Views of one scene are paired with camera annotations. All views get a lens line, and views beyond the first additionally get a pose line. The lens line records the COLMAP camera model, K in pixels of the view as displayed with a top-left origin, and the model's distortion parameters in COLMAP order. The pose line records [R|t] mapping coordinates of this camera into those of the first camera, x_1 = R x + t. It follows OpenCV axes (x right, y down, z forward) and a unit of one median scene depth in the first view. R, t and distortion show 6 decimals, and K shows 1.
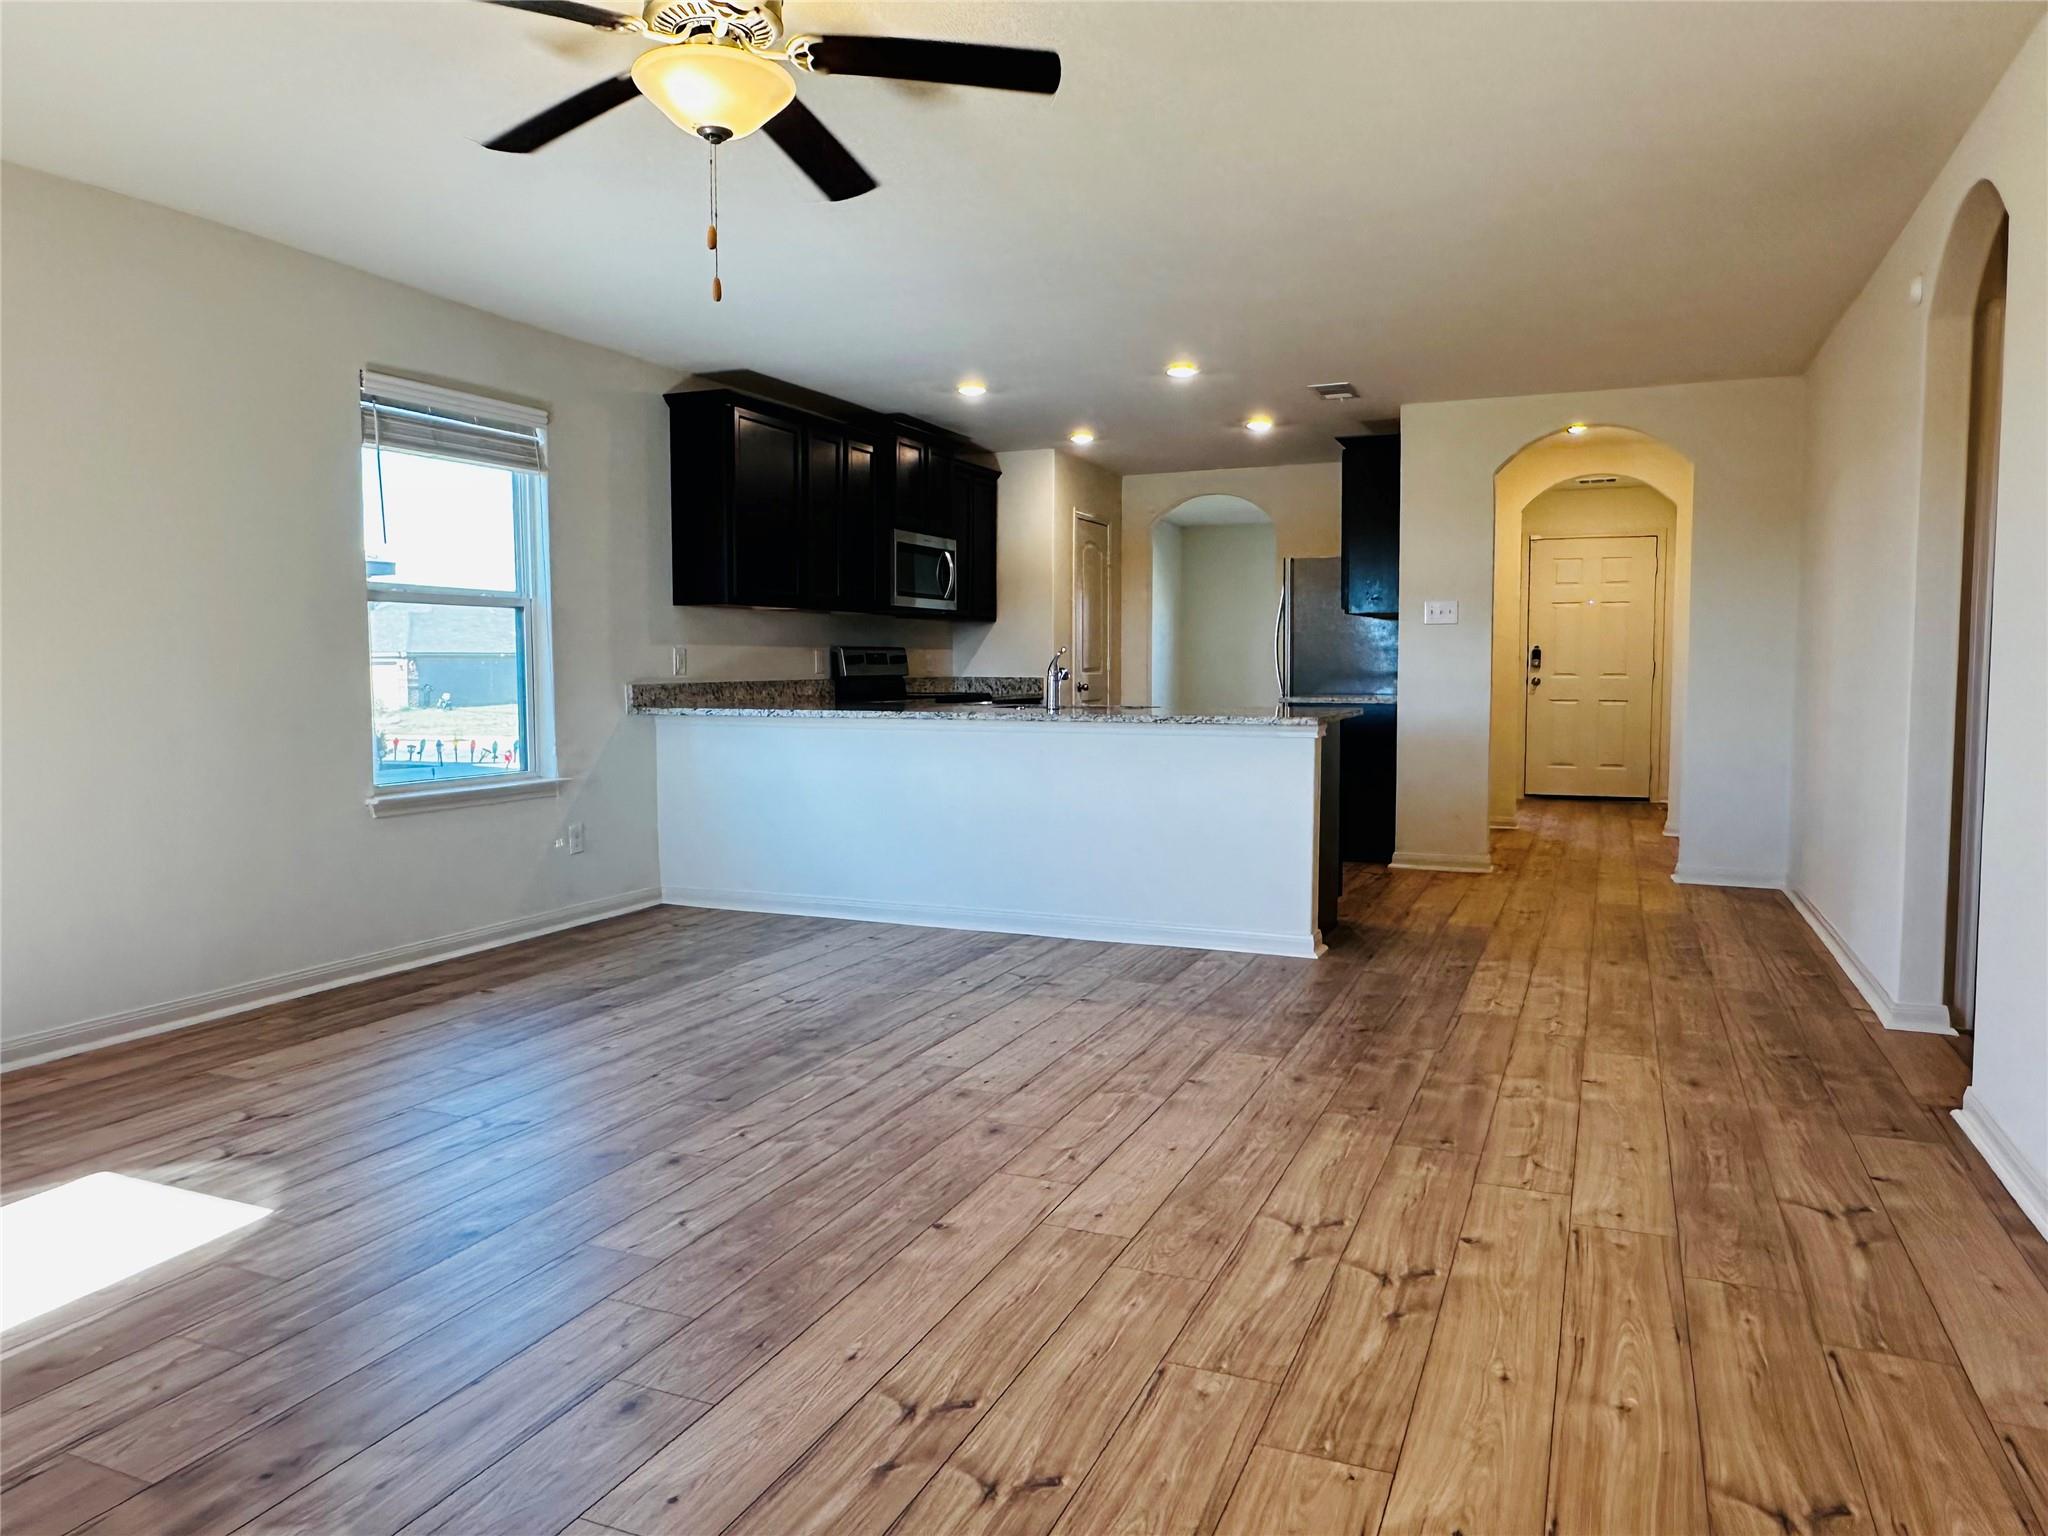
lens RADIAL K [[1375.8, 0, 1024.0], [0, 1375.8, 768.0], [0, 0, 1]] dist [-0.000903, -0.000640]
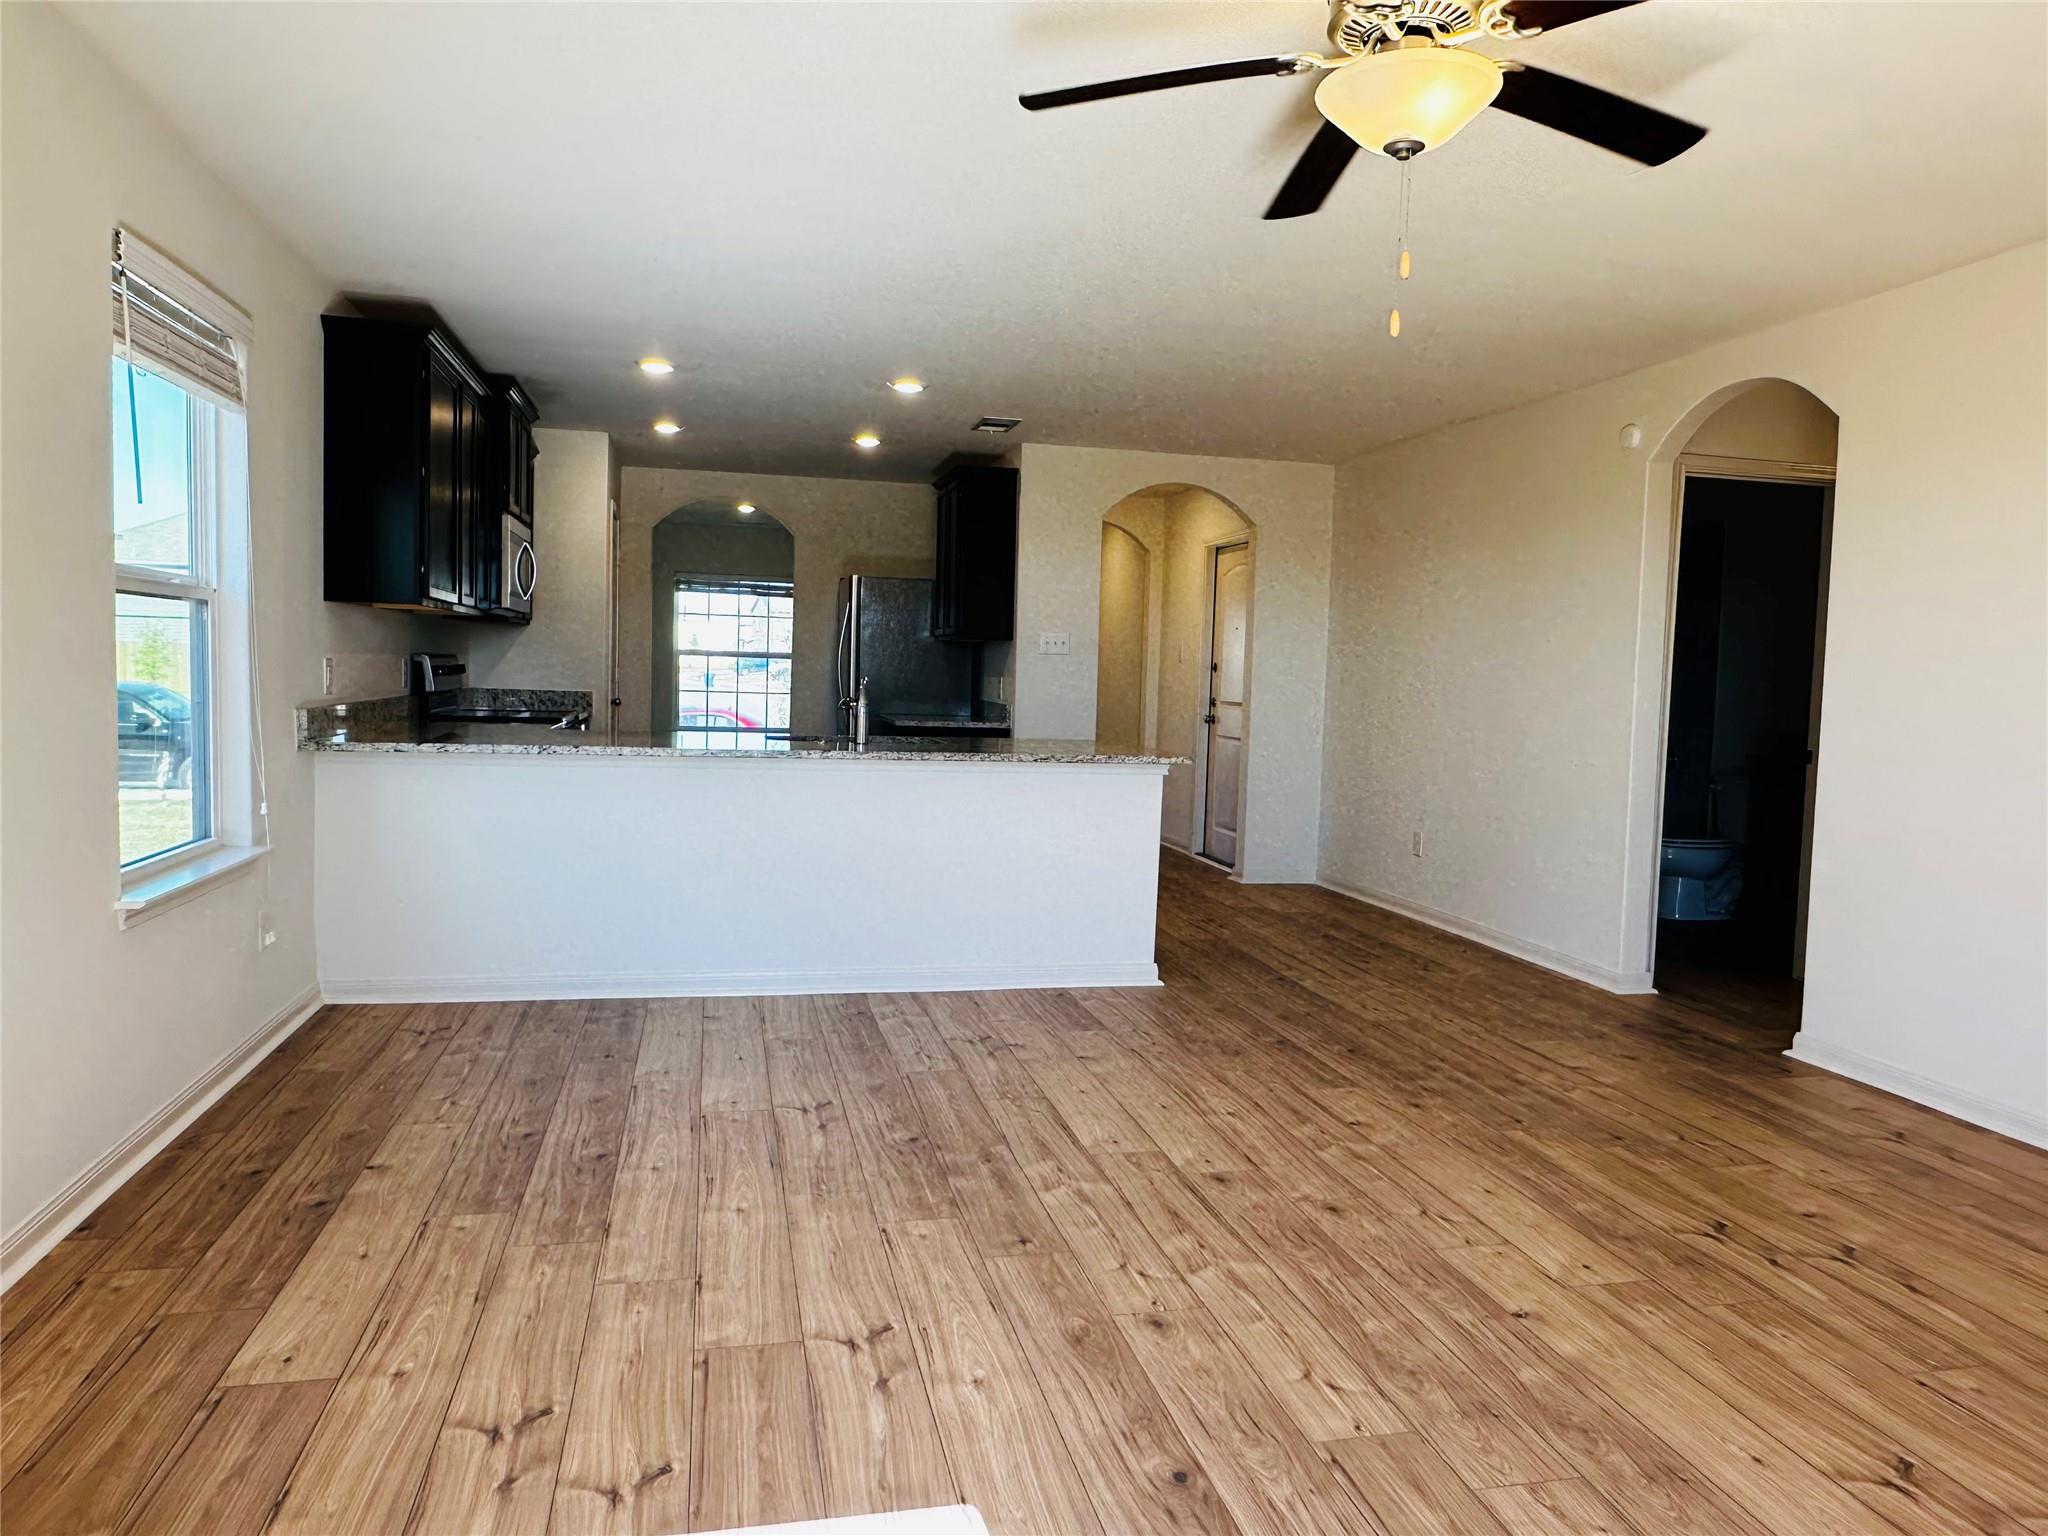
lens RADIAL K [[1375.8, 0, 1024.0], [0, 1375.8, 768.0], [0, 0, 1]] dist [-0.000903, -0.000640]
pose [[0.800896, -0.016615, 0.598573, -0.693306], [0.012398, 0.999861, 0.011166, -0.055893], [-0.598675, -0.001521, 0.800990, 0.314476]]
